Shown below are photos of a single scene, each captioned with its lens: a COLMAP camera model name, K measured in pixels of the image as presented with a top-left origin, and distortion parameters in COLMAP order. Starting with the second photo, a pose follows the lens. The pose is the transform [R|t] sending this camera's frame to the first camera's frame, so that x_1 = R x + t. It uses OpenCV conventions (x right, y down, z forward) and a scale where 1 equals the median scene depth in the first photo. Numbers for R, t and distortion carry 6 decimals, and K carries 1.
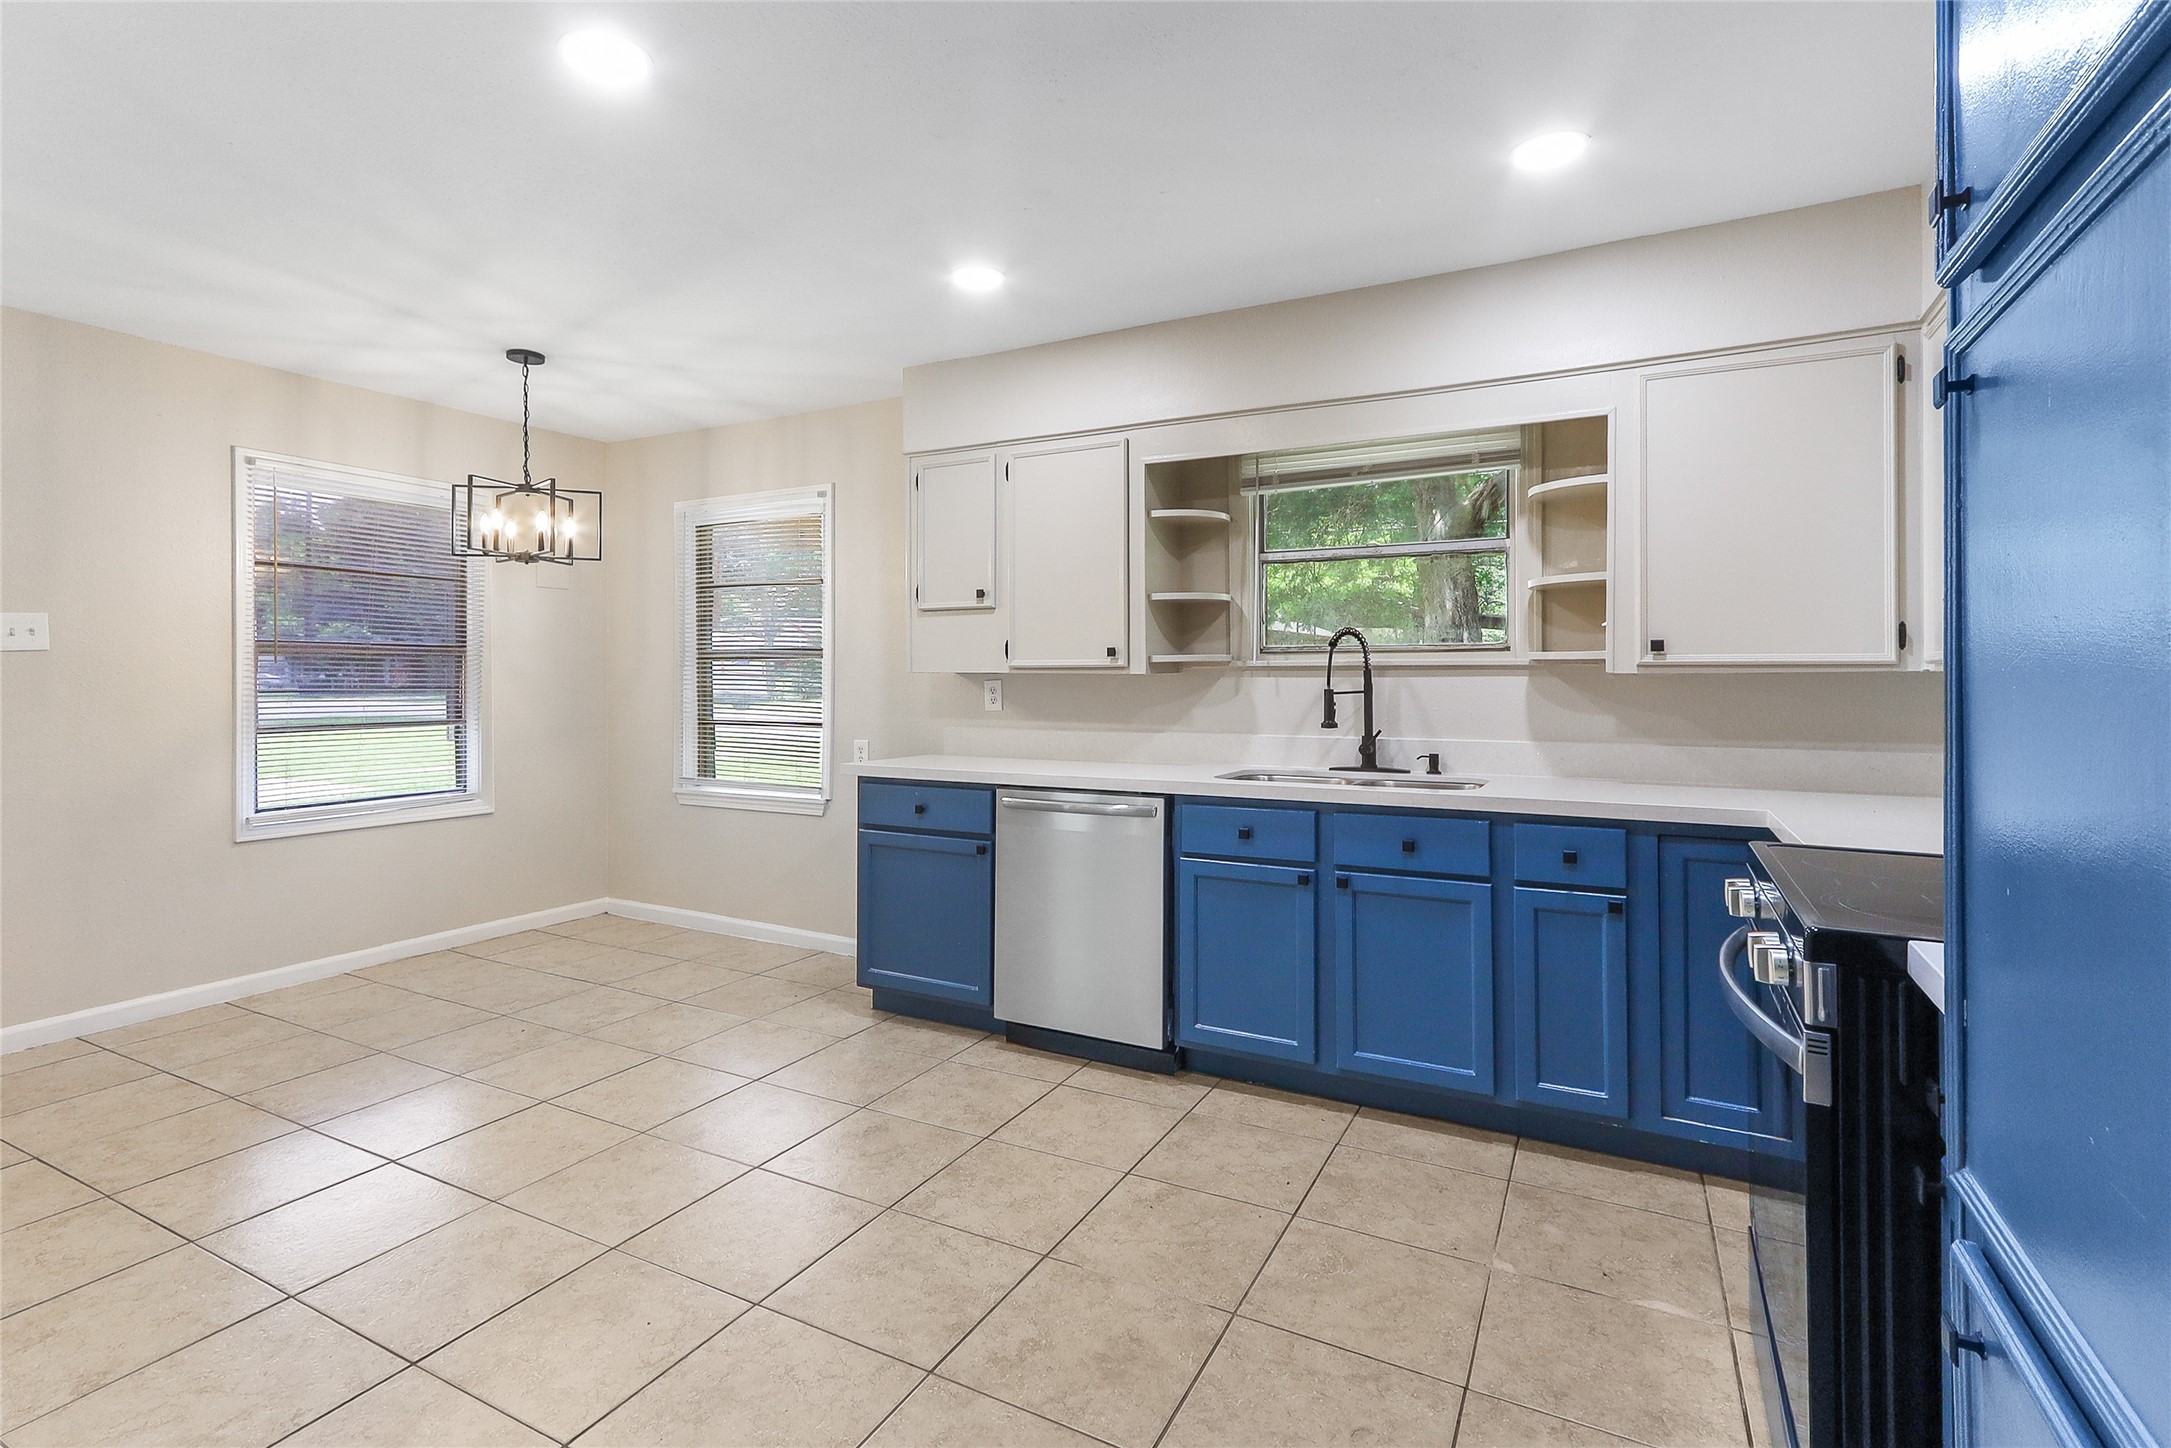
lens RADIAL K [[1035.5, 0, 1043.3], [0, 1035.5, 674.4], [0, 0, 1]] dist [-0.005234, -0.000091]
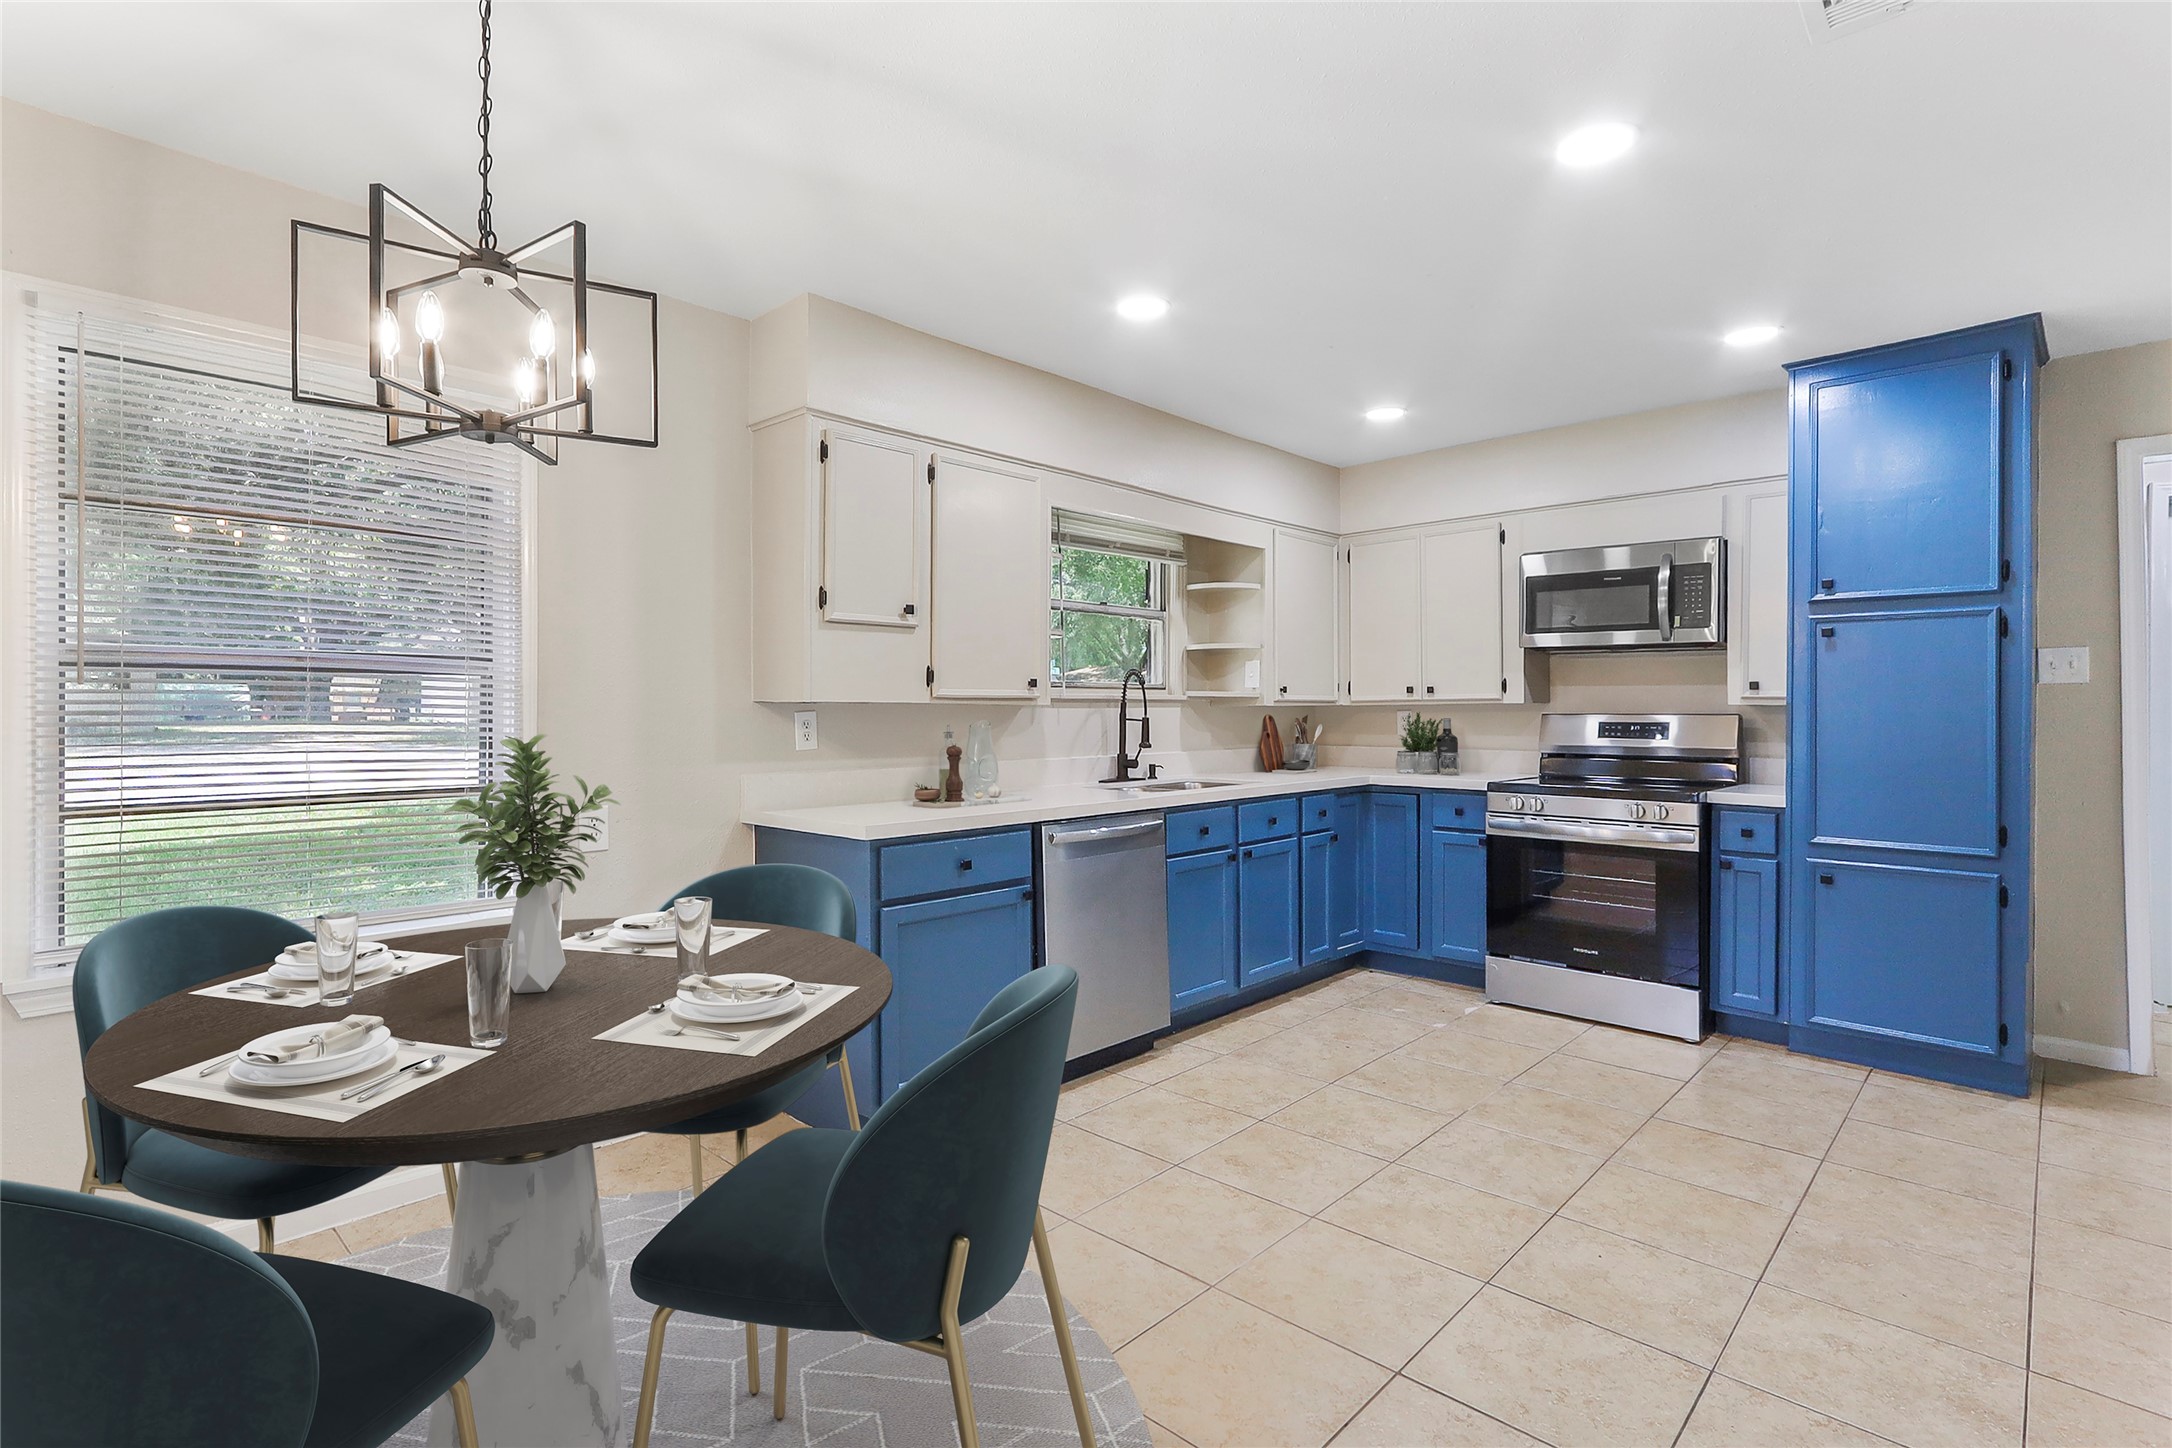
lens RADIAL K [[1036.0, 0, 1079.1], [0, 1036.0, 713.4], [0, 0, 1]] dist [-0.005234, -0.000091]
pose [[0.261792, -0.004054, 0.965116, -0.950615], [-0.001962, 0.999987, 0.004733, 0.003494], [-0.965122, -0.003133, 0.261780, 0.723801]]
